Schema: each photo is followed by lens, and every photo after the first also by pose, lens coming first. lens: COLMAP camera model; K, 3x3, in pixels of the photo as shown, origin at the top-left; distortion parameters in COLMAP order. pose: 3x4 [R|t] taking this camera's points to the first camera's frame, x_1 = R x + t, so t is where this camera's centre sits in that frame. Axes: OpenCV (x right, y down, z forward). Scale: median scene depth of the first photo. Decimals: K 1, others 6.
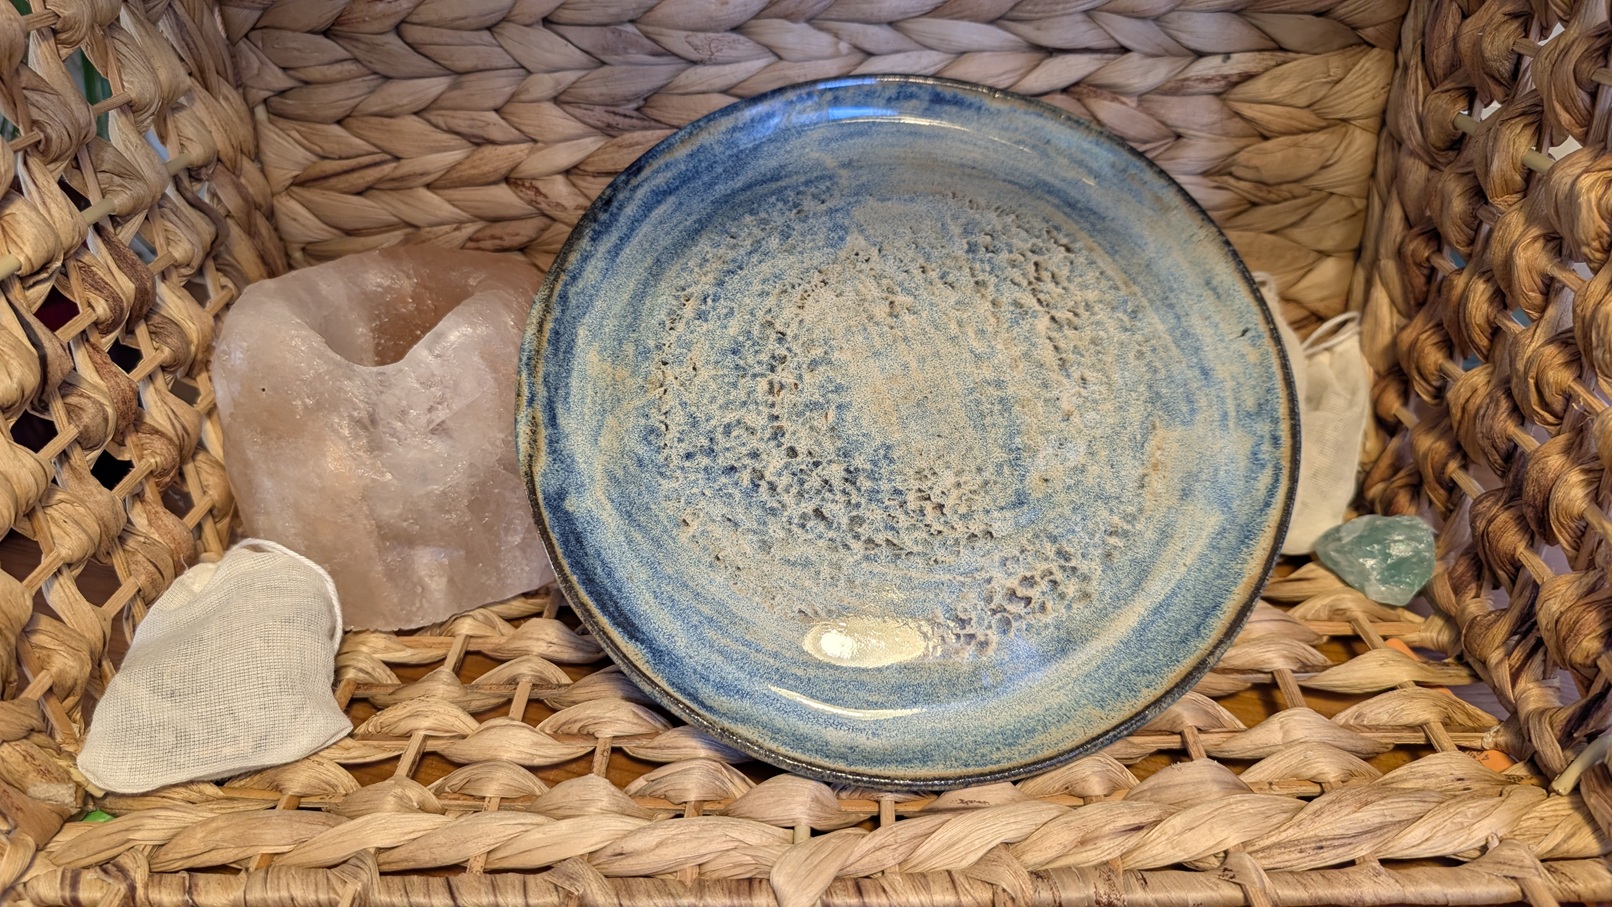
lens RADIAL K [[1223.4, 0, 788.2], [0, 1223.4, 453.4], [0, 0, 1]] dist [-0.058351, 0.043995]
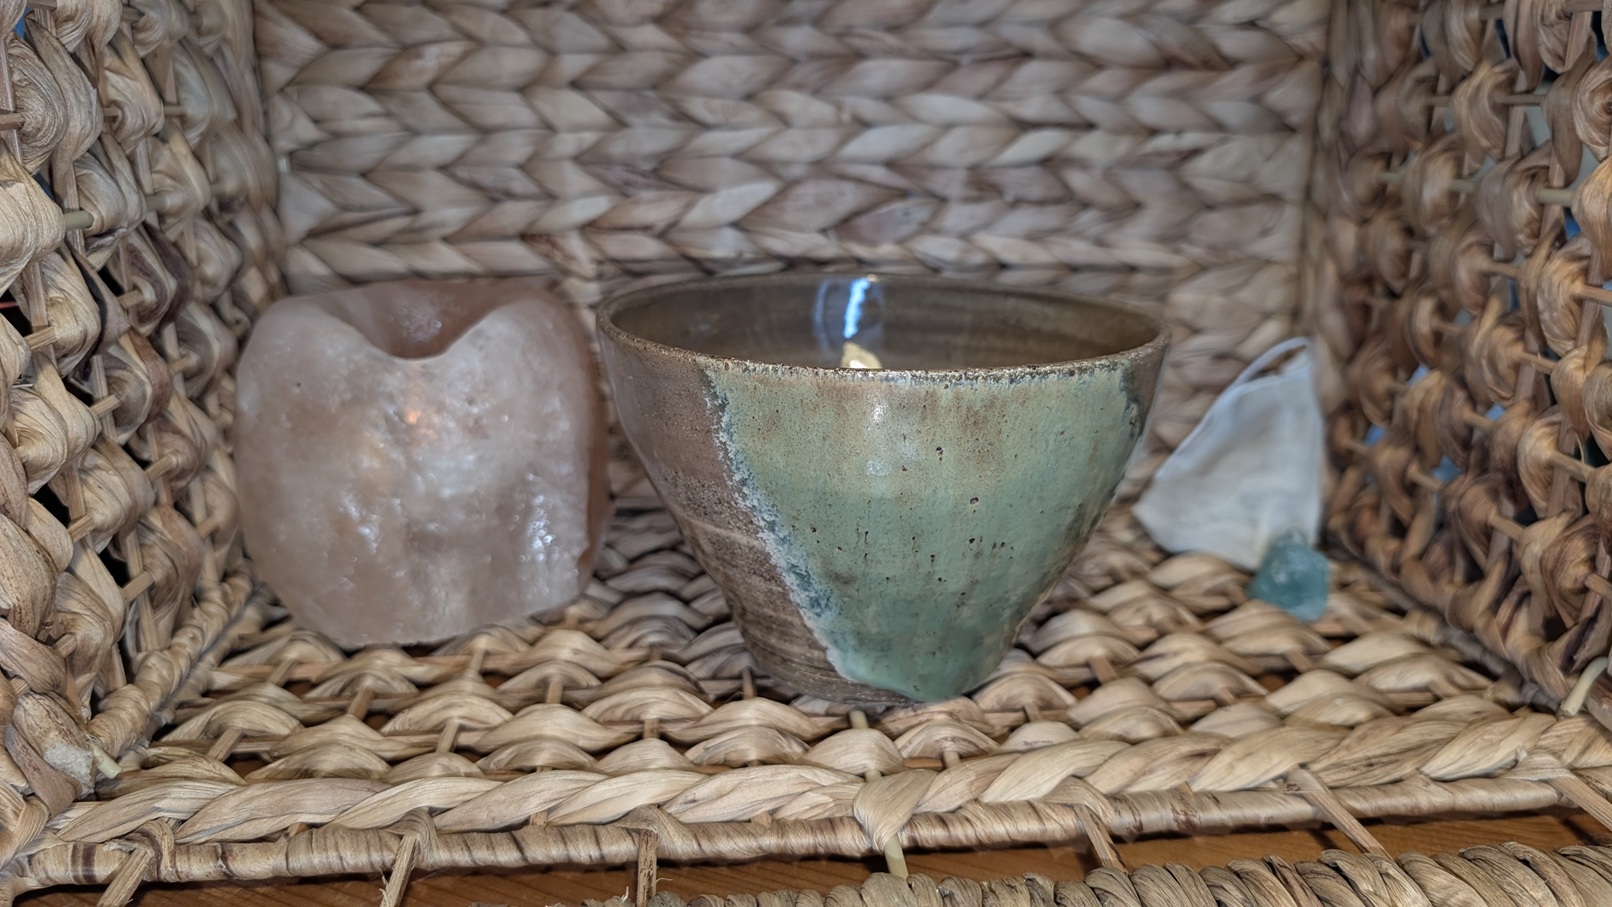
lens RADIAL K [[1229.9, 0, 793.3], [0, 1229.9, 455.2], [0, 0, 1]] dist [-0.028879, 0.009229]
pose [[0.992517, 0.005551, 0.121979, -0.148366], [0.020583, 0.977064, -0.211949, 0.221695], [-0.120358, 0.212874, 0.969638, -0.018928]]
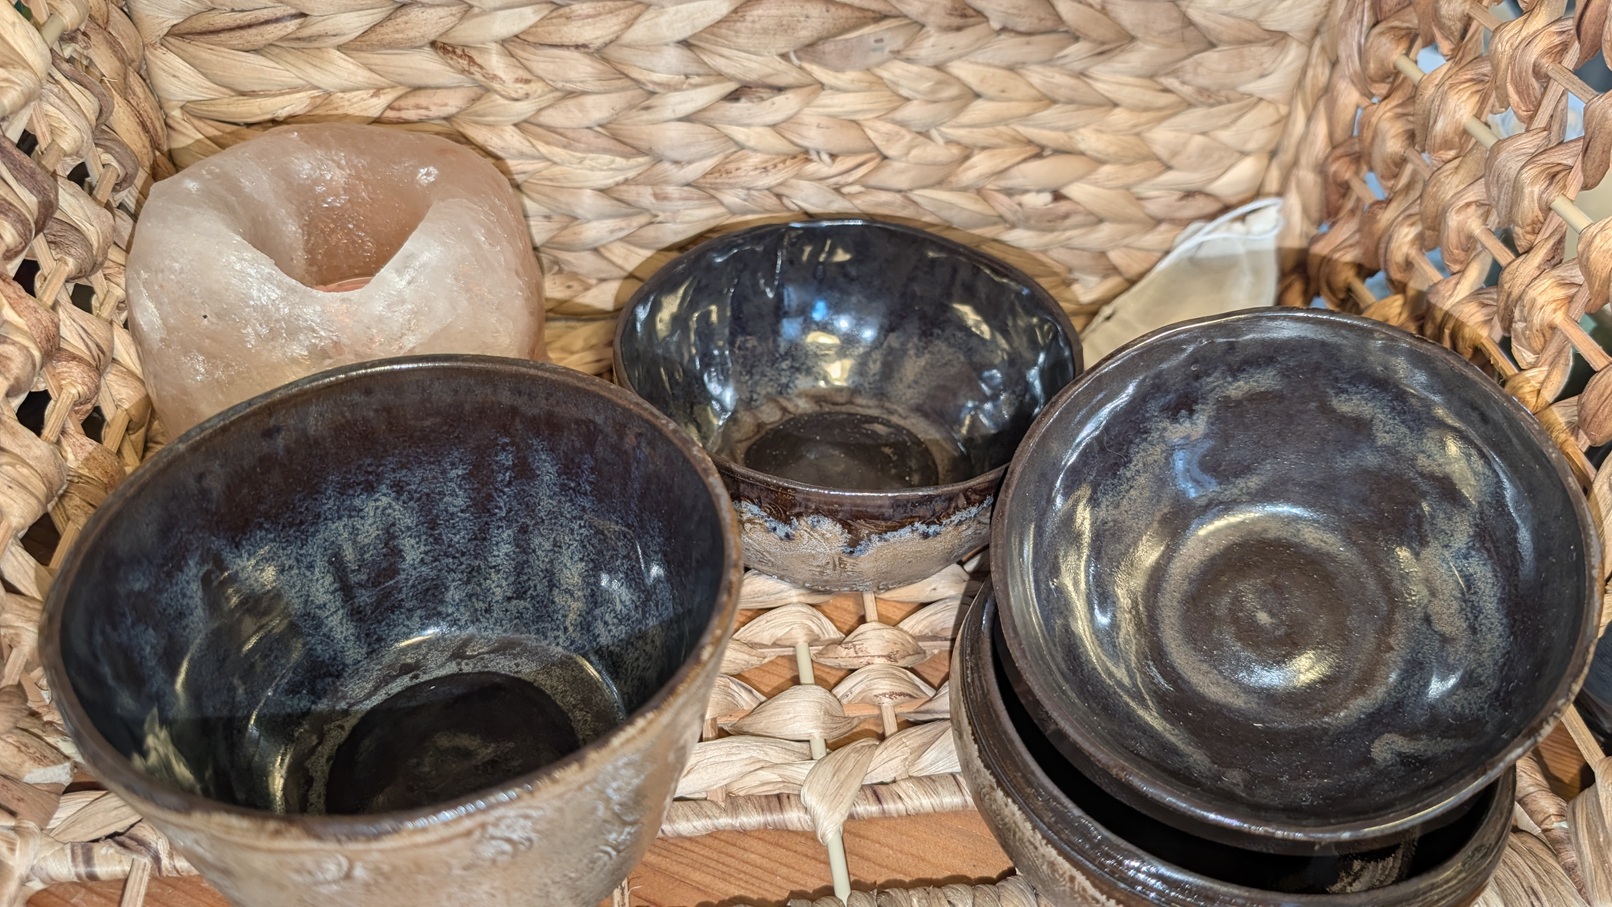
lens RADIAL K [[1223.7, 0, 821.5], [0, 1223.7, 461.0], [0, 0, 1]] dist [-0.013945, -0.004968]
pose [[0.975146, -0.028080, 0.219775, -0.184674], [-0.024600, 0.972082, 0.233347, -0.166816], [-0.220192, -0.232953, 0.947232, 0.010503]]
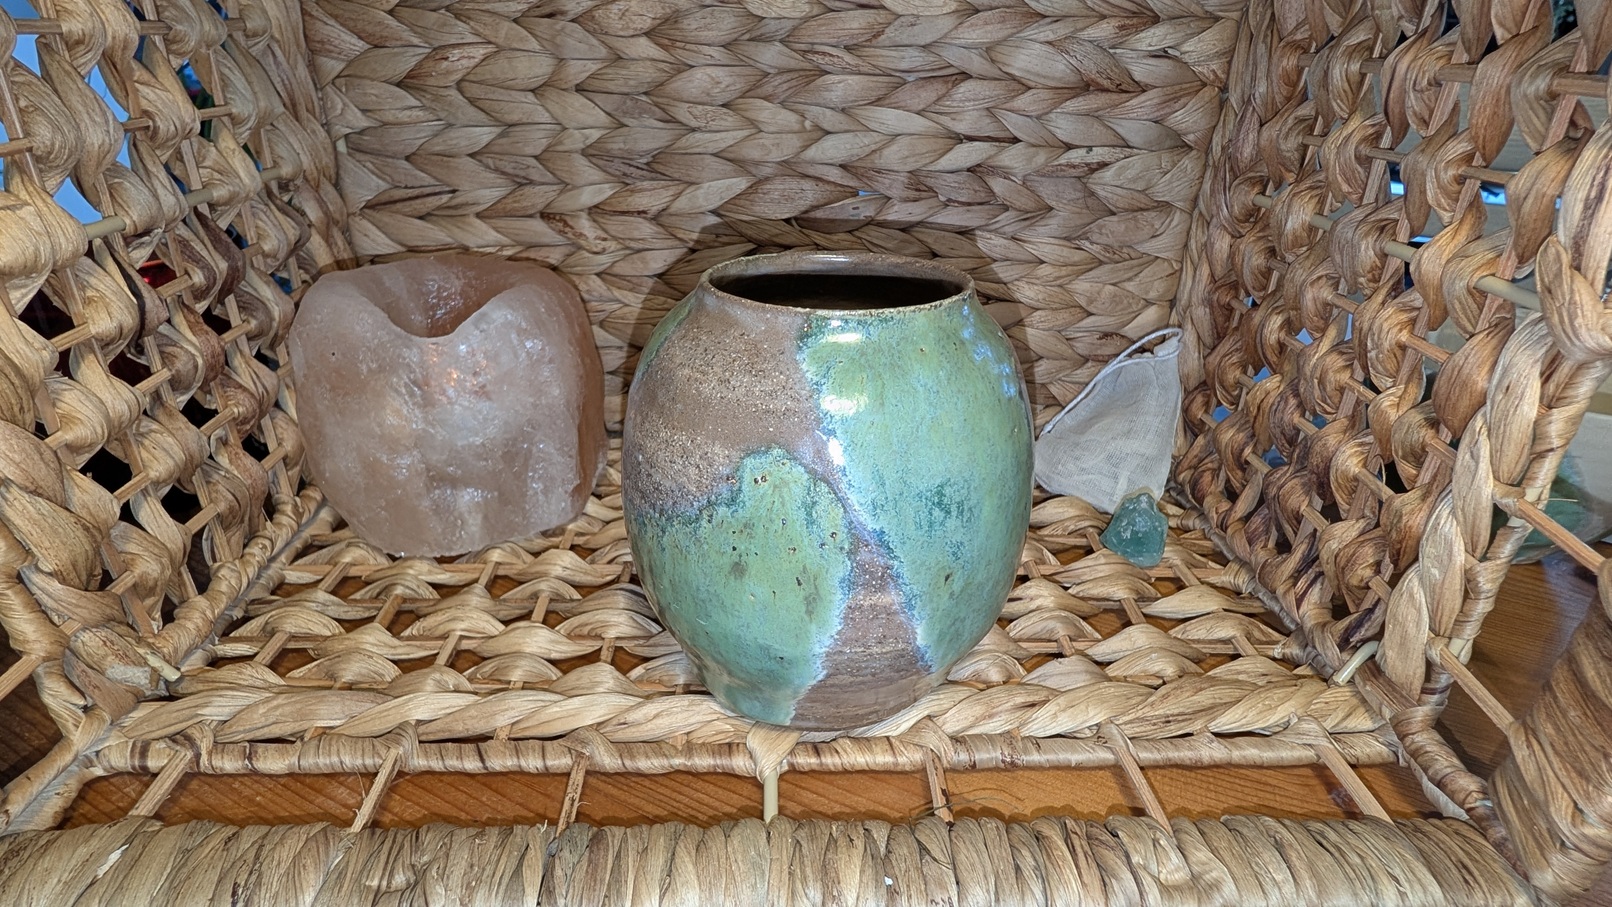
lens RADIAL K [[870.9, 0, 805.4], [0, 870.9, 464.7], [0, 0, 1]] dist [0.000495, -0.001338]
pose [[0.994534, 0.033718, 0.098818, -0.041174], [-0.030496, 0.998958, -0.033941, 0.073284], [-0.099859, 0.030742, 0.994527, 0.072987]]
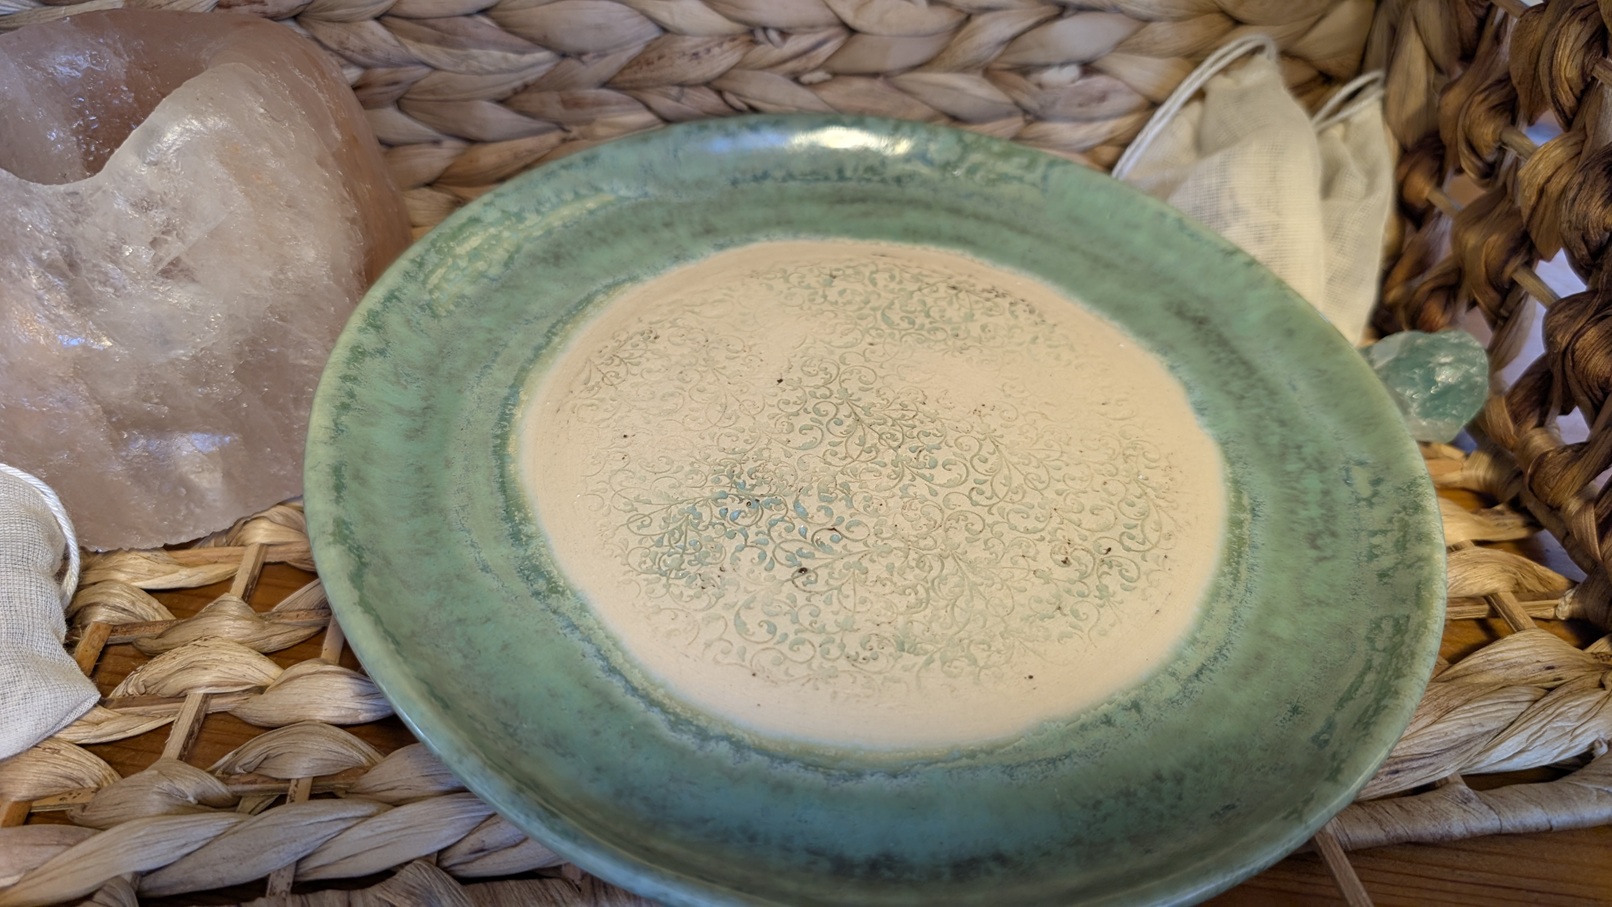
lens RADIAL K [[1240.0, 0, 808.9], [0, 1240.0, 454.5], [0, 0, 1]] dist [-0.025184, 0.009018]
pose [[0.993114, -0.060869, 0.100093, -0.000542], [0.044106, 0.985823, 0.161888, -0.017416], [-0.108528, -0.156358, 0.981720, 0.233478]]
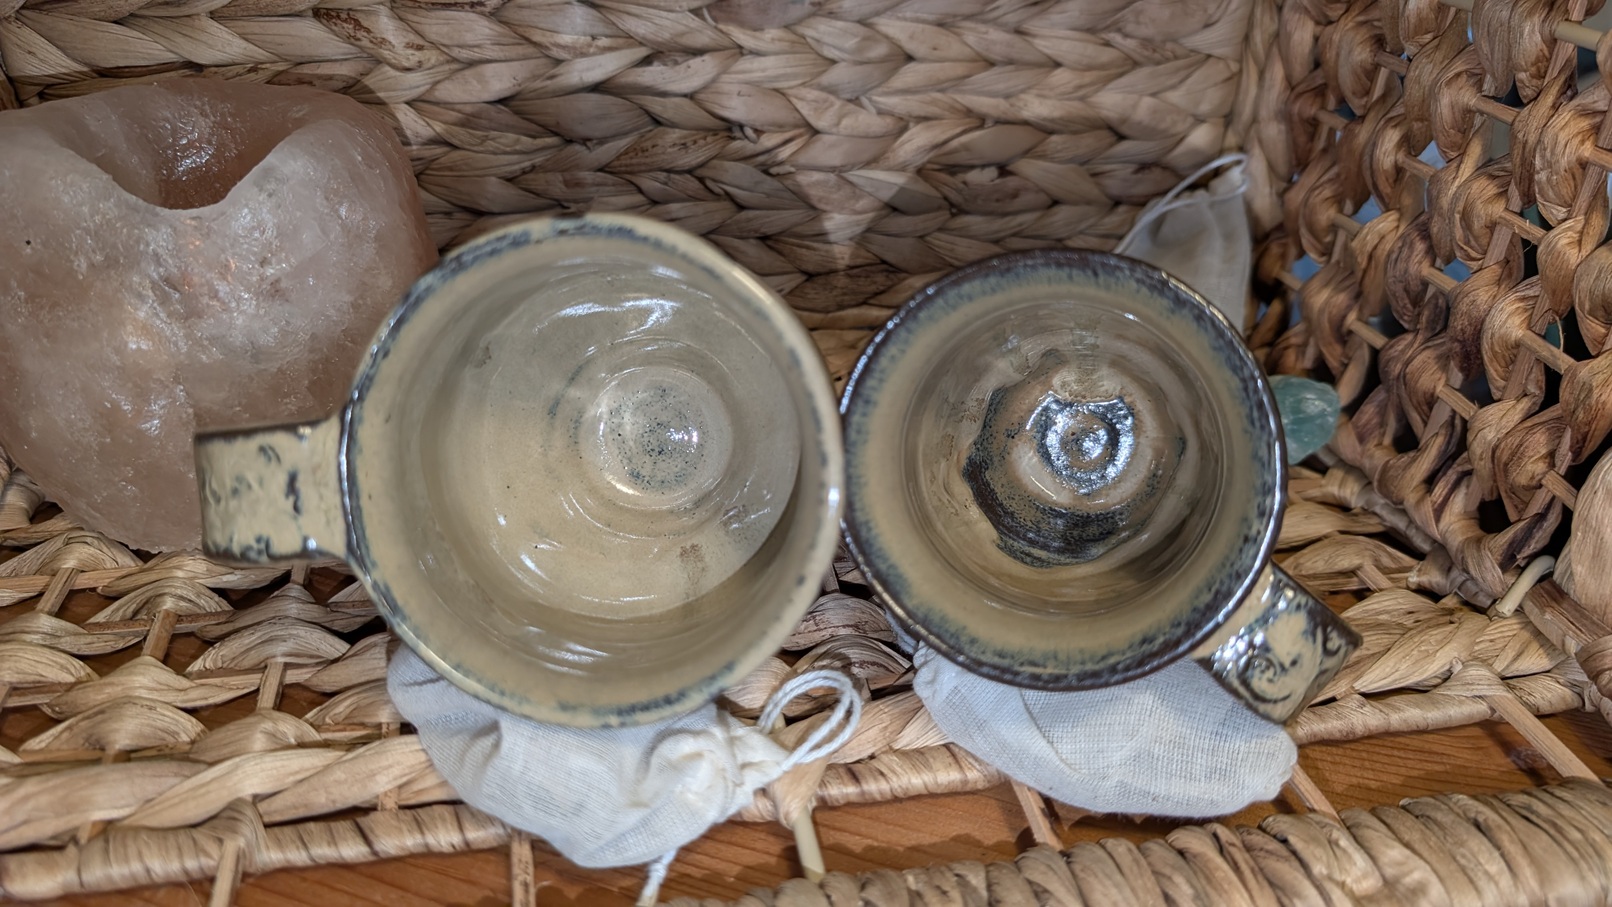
lens RADIAL K [[1228.8, 0, 795.6], [0, 1228.8, 466.2], [0, 0, 1]] dist [-0.017991, 0.002108]
pose [[0.969558, -0.045726, 0.240555, -0.150169], [0.036850, 0.998468, 0.041270, 0.074268], [-0.242074, -0.031149, 0.969758, 0.117086]]
